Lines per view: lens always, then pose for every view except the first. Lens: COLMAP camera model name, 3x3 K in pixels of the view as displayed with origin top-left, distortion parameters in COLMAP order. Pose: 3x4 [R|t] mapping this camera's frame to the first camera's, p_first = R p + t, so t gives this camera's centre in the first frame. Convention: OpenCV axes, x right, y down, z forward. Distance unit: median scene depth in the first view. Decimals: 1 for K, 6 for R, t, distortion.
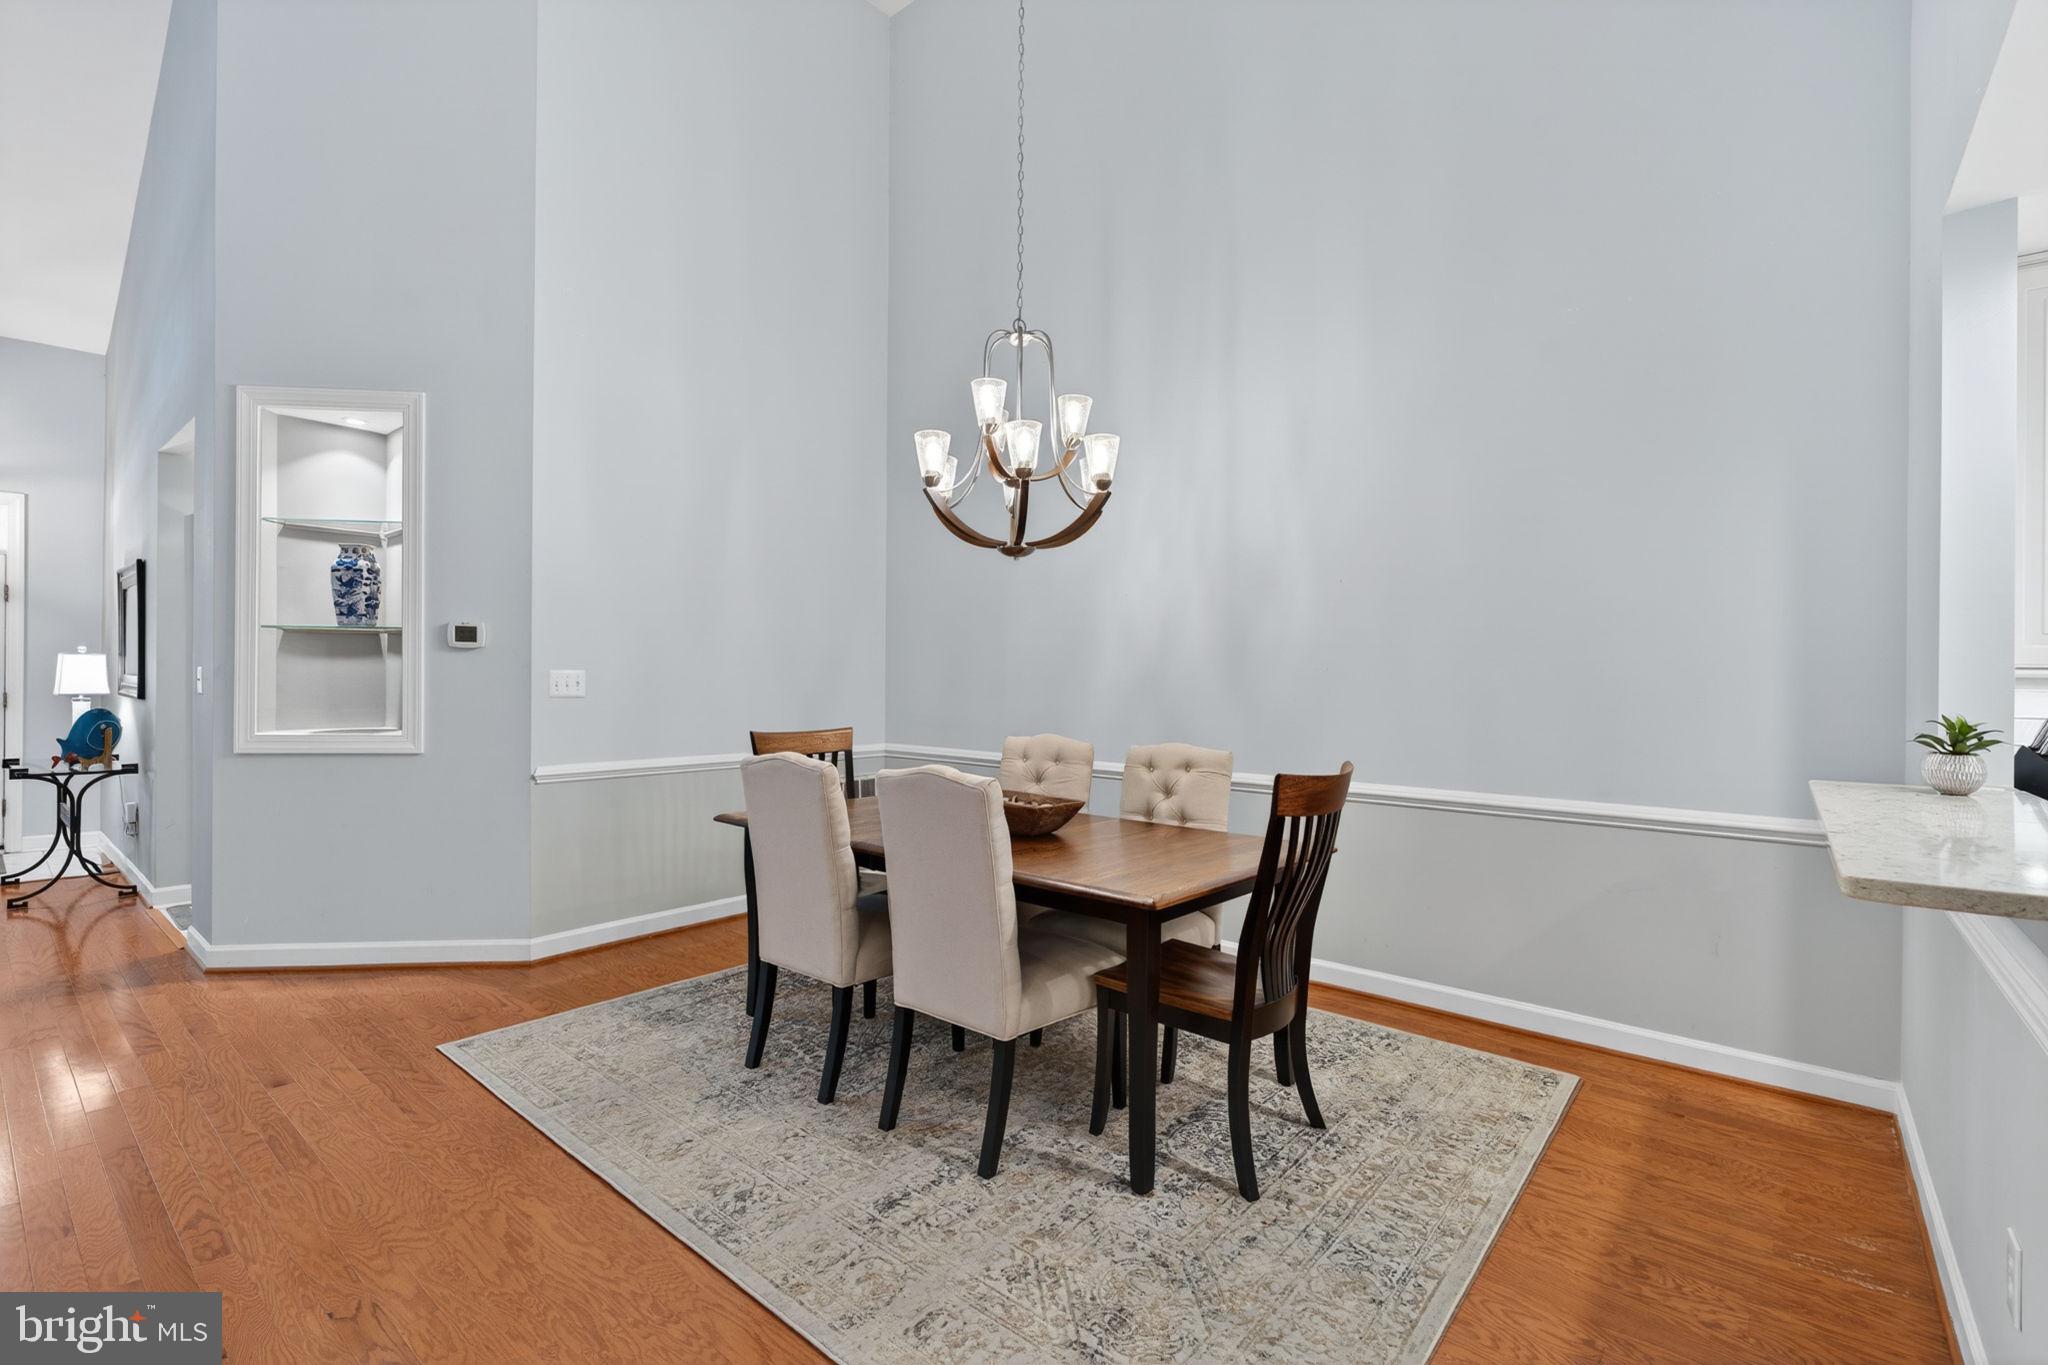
lens RADIAL K [[932.0, 0, 1031.0], [0, 932.0, 674.5], [0, 0, 1]] dist [-0.001441, -0.000212]
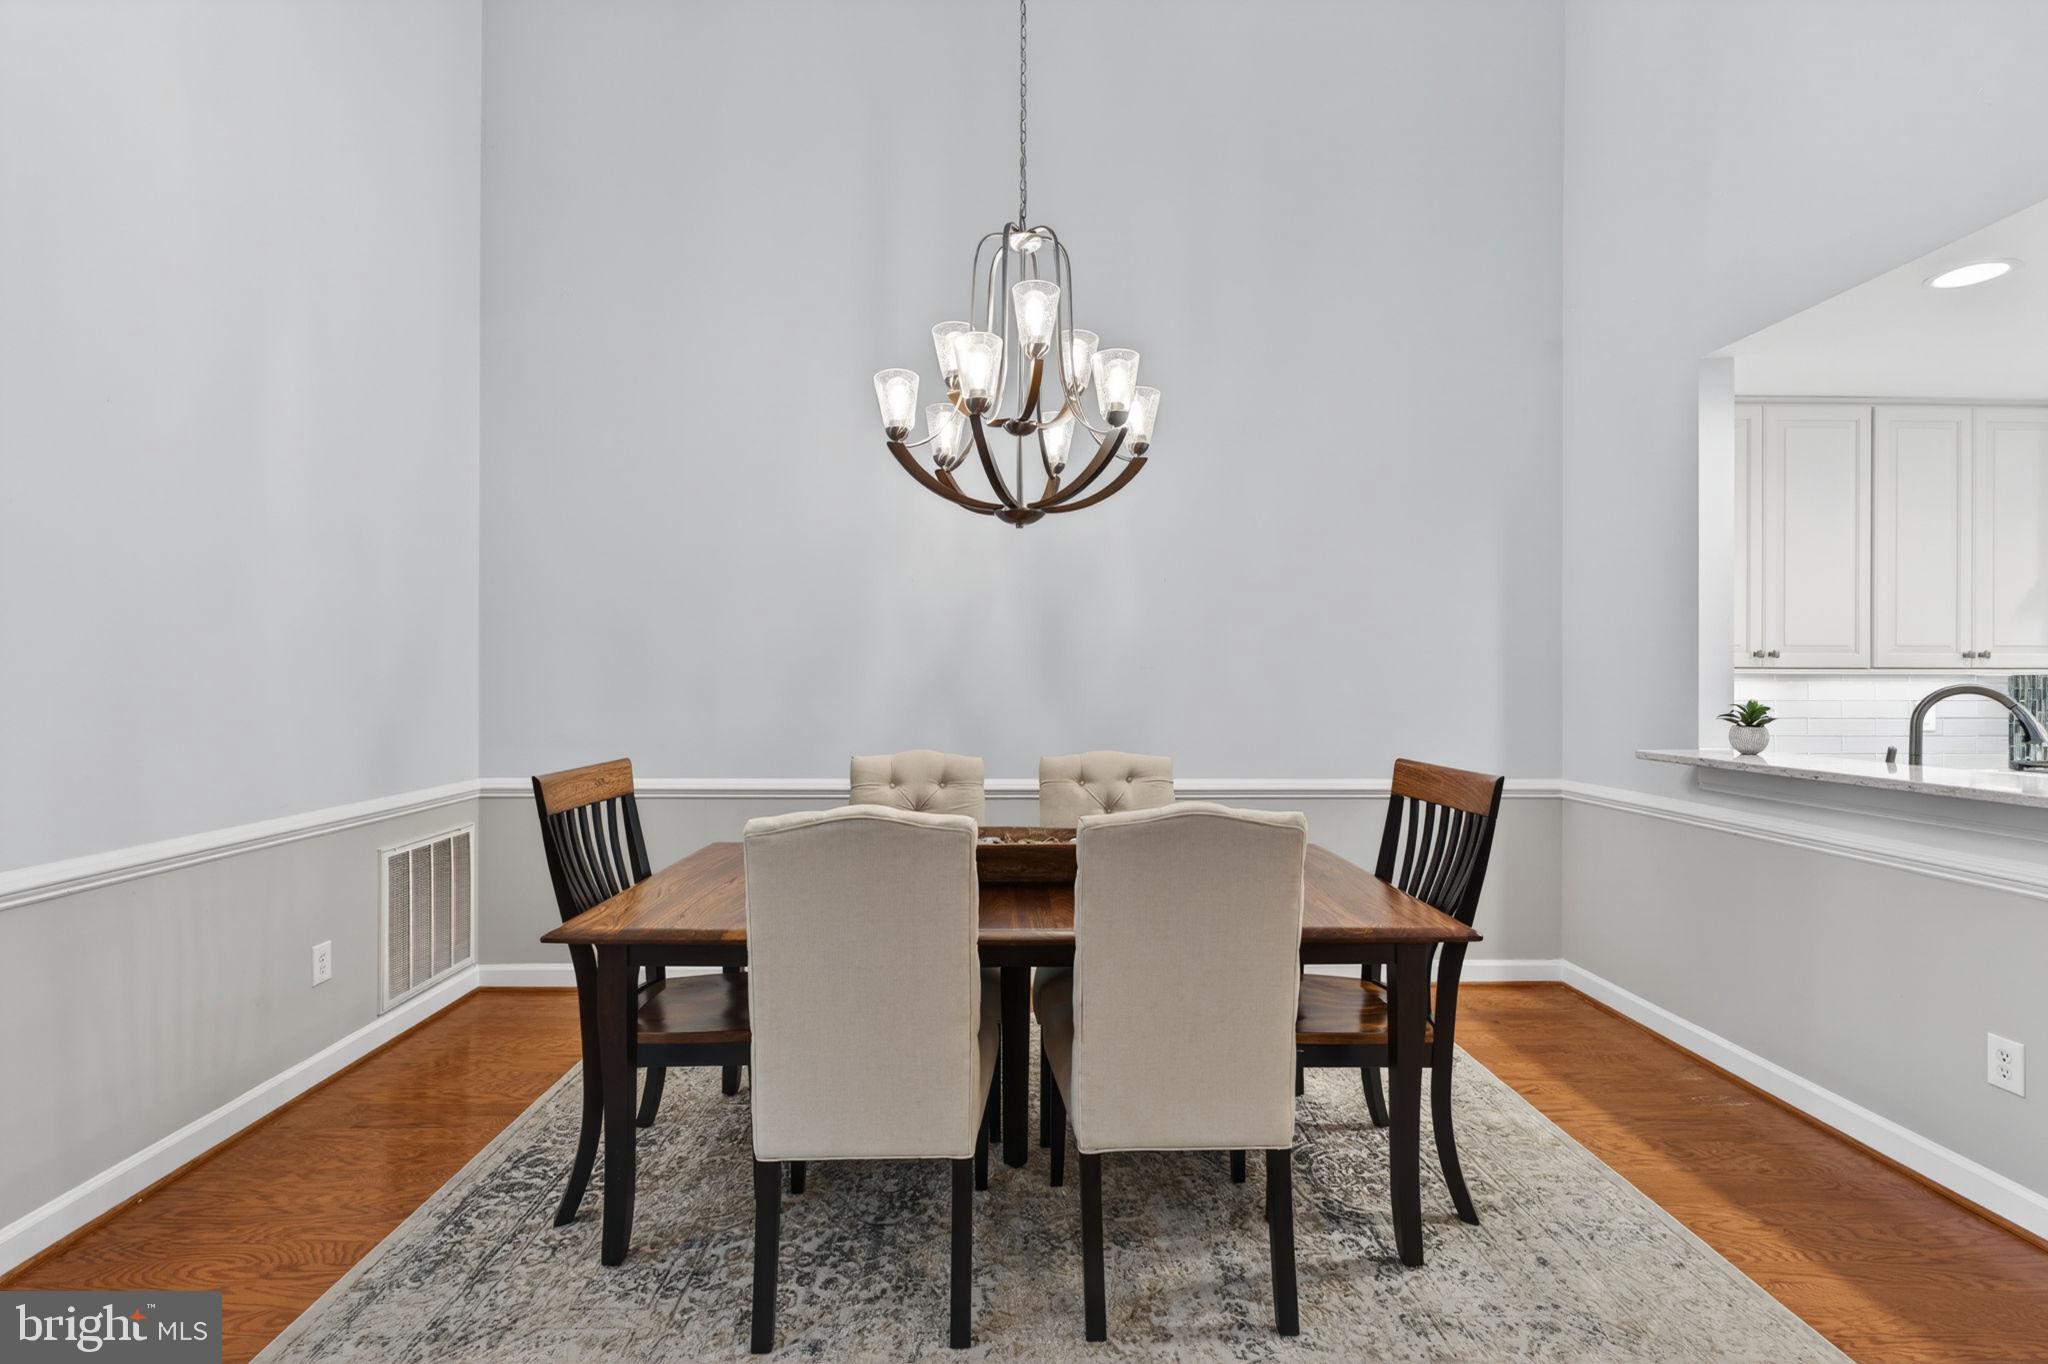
lens RADIAL K [[932.9, 0, 1022.7], [0, 932.9, 666.7], [0, 0, 1]] dist [-0.001998, -0.000548]
pose [[0.742576, -0.001758, 0.669760, -0.568221], [0.002307, 0.999997, 0.000067, -0.007650], [-0.669758, 0.001495, 0.742578, 0.452535]]
